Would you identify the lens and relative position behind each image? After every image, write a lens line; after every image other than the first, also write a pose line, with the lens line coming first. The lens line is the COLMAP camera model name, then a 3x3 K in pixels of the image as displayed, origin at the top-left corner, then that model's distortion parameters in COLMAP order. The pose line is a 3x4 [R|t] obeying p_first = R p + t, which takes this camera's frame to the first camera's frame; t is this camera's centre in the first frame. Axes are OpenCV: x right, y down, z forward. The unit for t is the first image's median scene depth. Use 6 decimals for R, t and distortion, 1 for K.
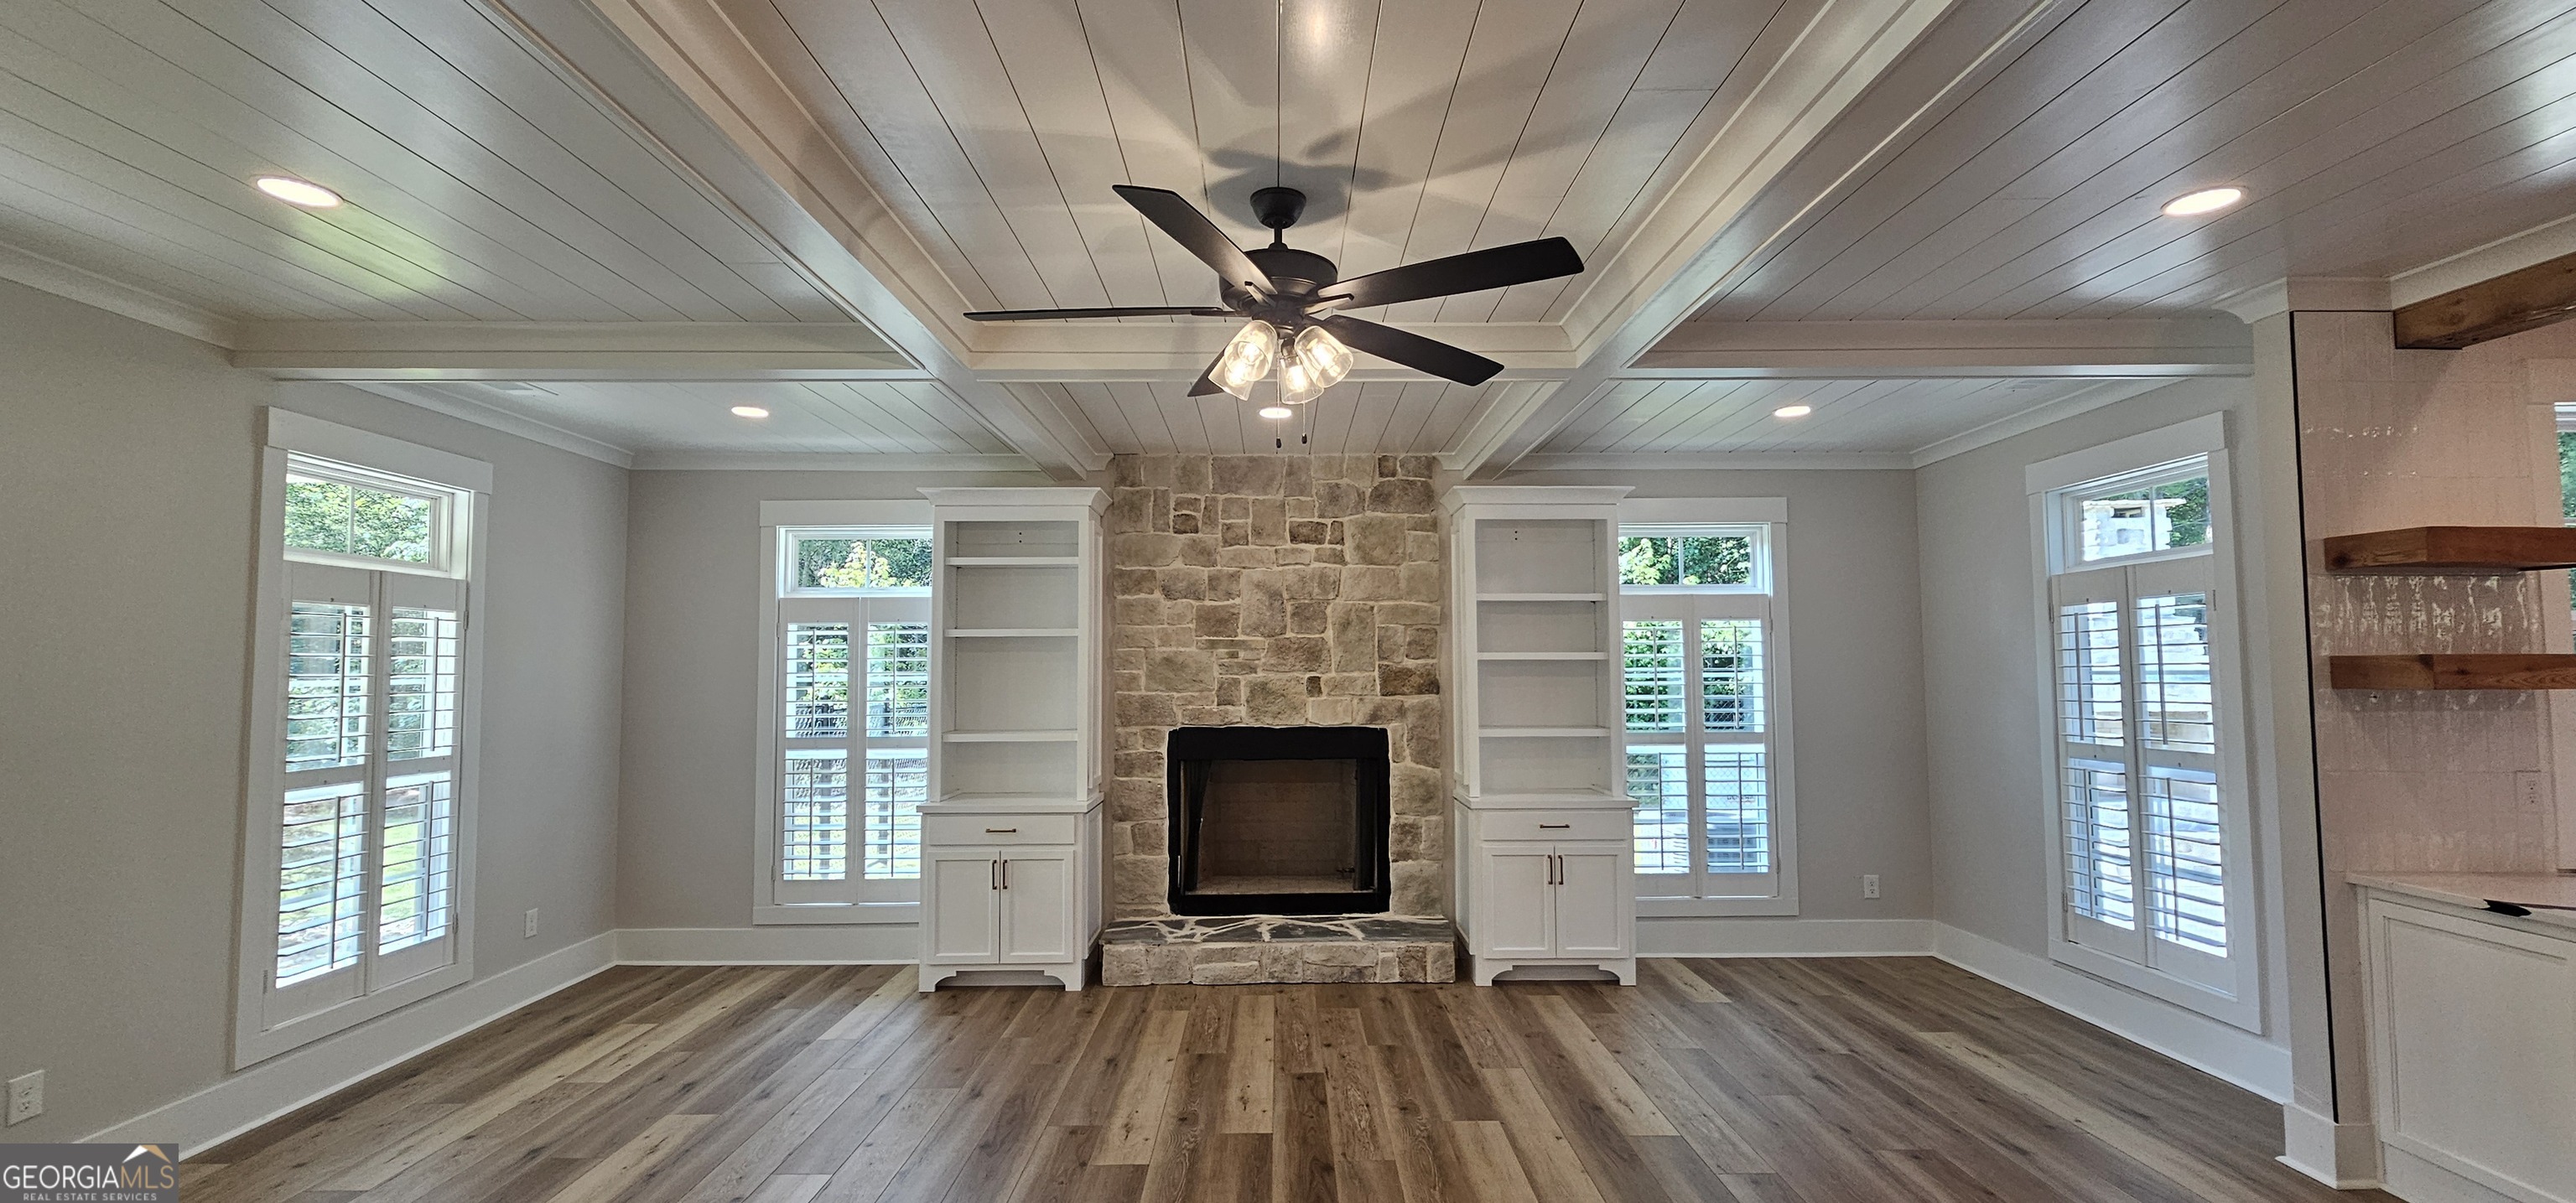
lens RADIAL K [[1061.1, 0, 1286.7], [0, 1061.1, 613.7], [0, 0, 1]] dist [-0.001120, -0.000129]
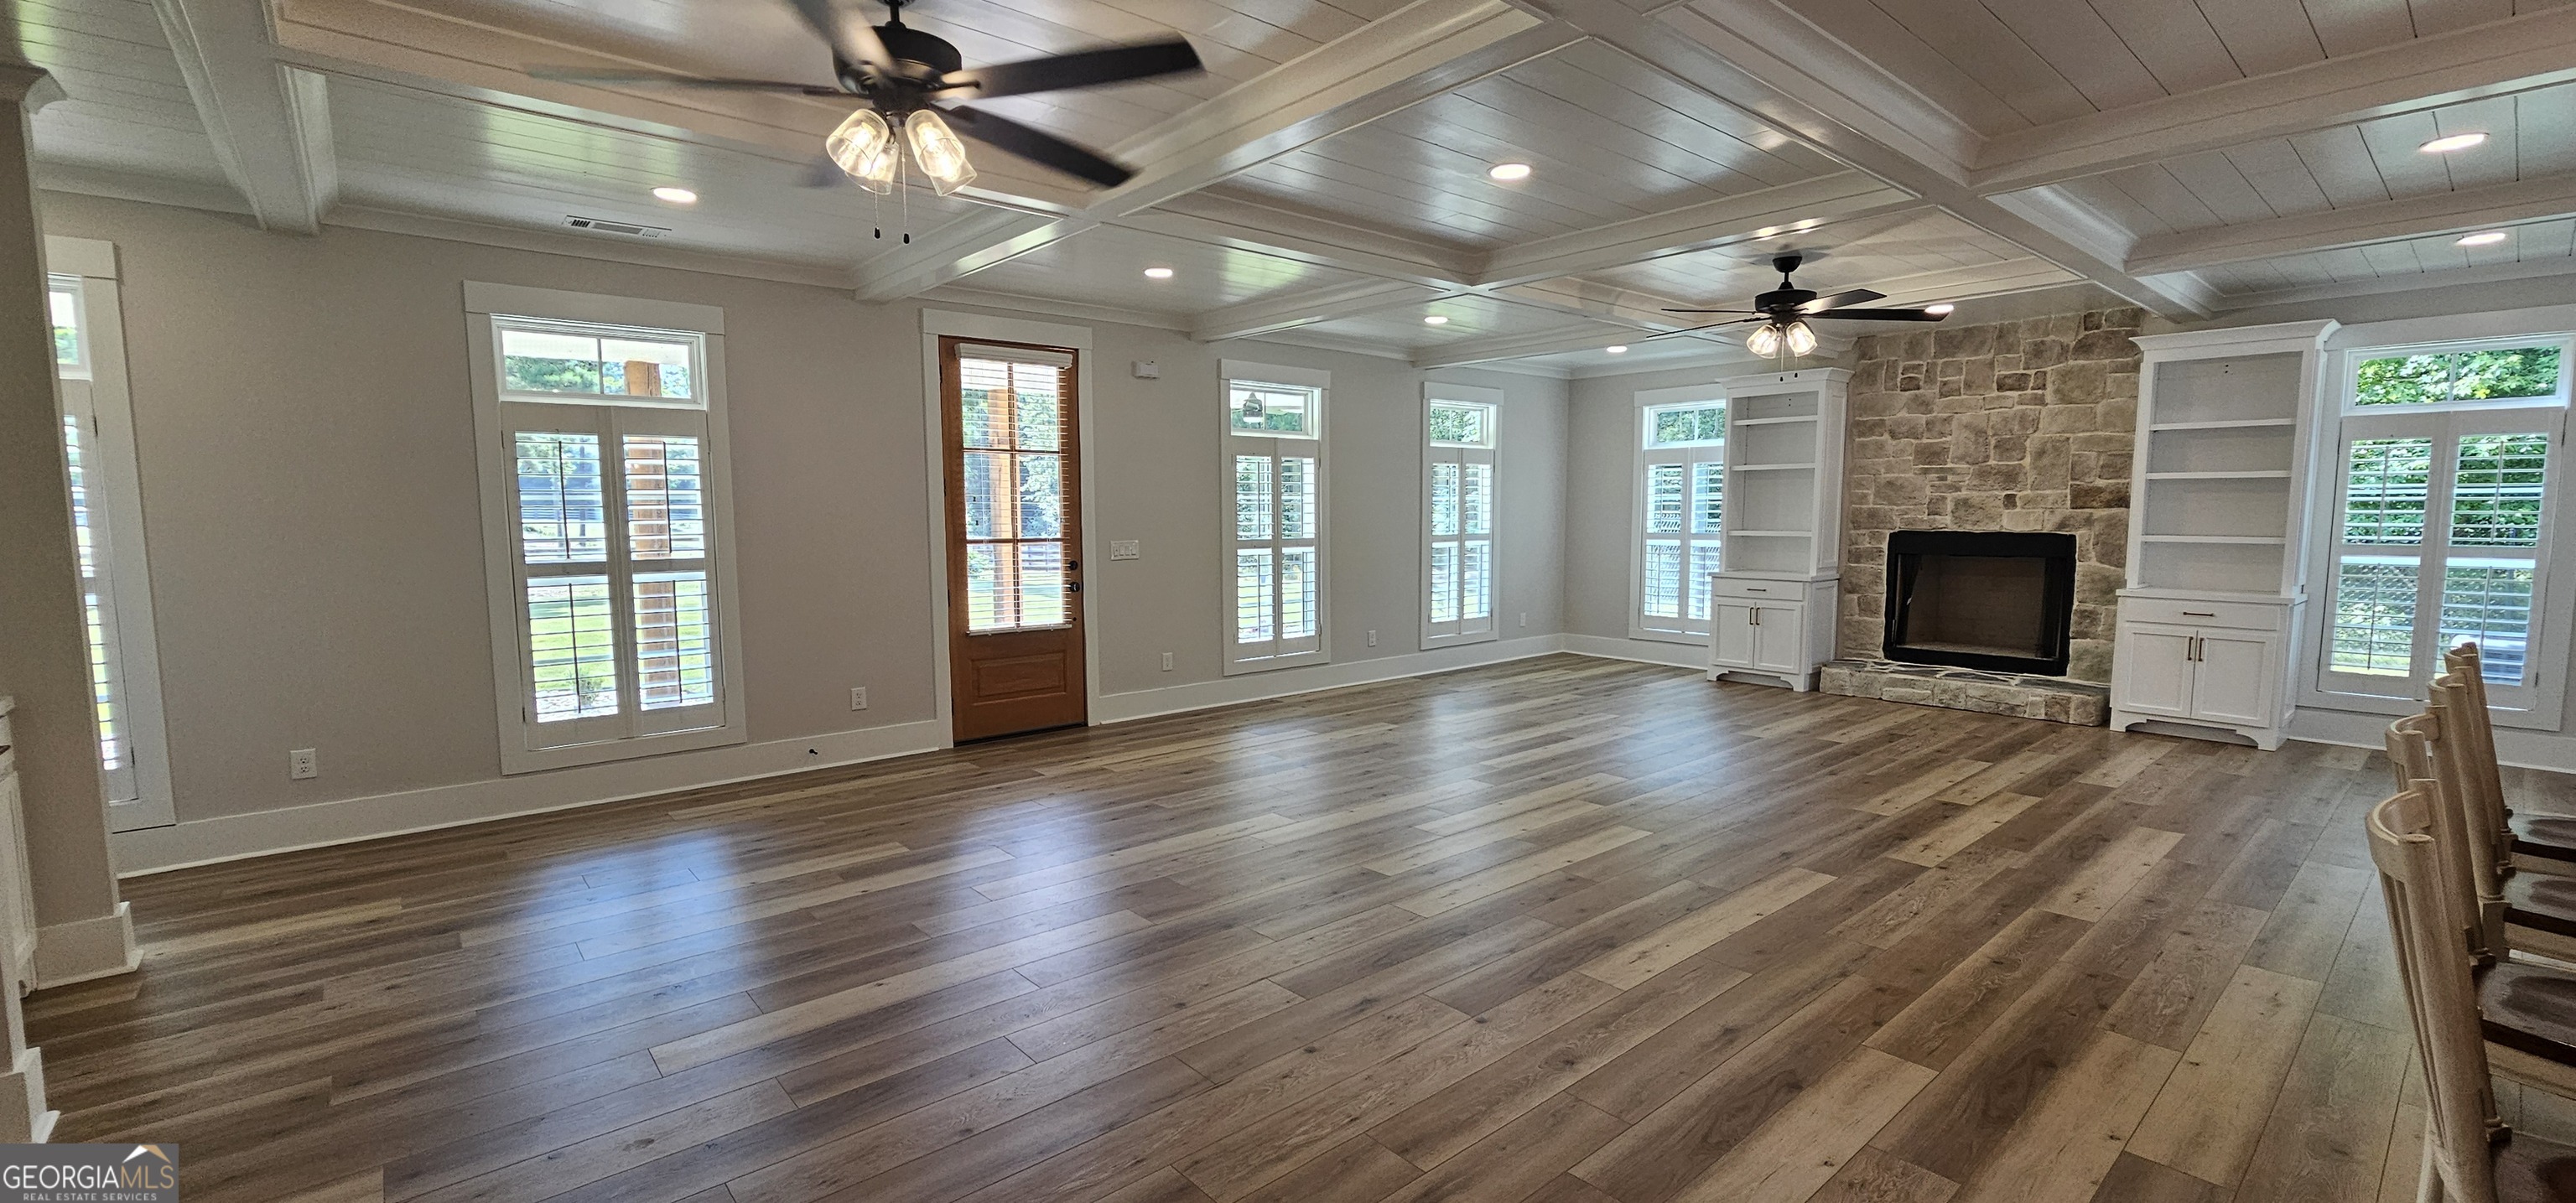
lens RADIAL K [[1061.1, 0, 1286.7], [0, 1061.1, 613.7], [0, 0, 1]] dist [-0.001120, -0.000129]
pose [[0.639999, 0.079285, -0.764274, 0.469708], [0.043624, 0.989308, 0.139161, -0.016020], [0.767136, -0.122404, 0.629698, -0.533496]]
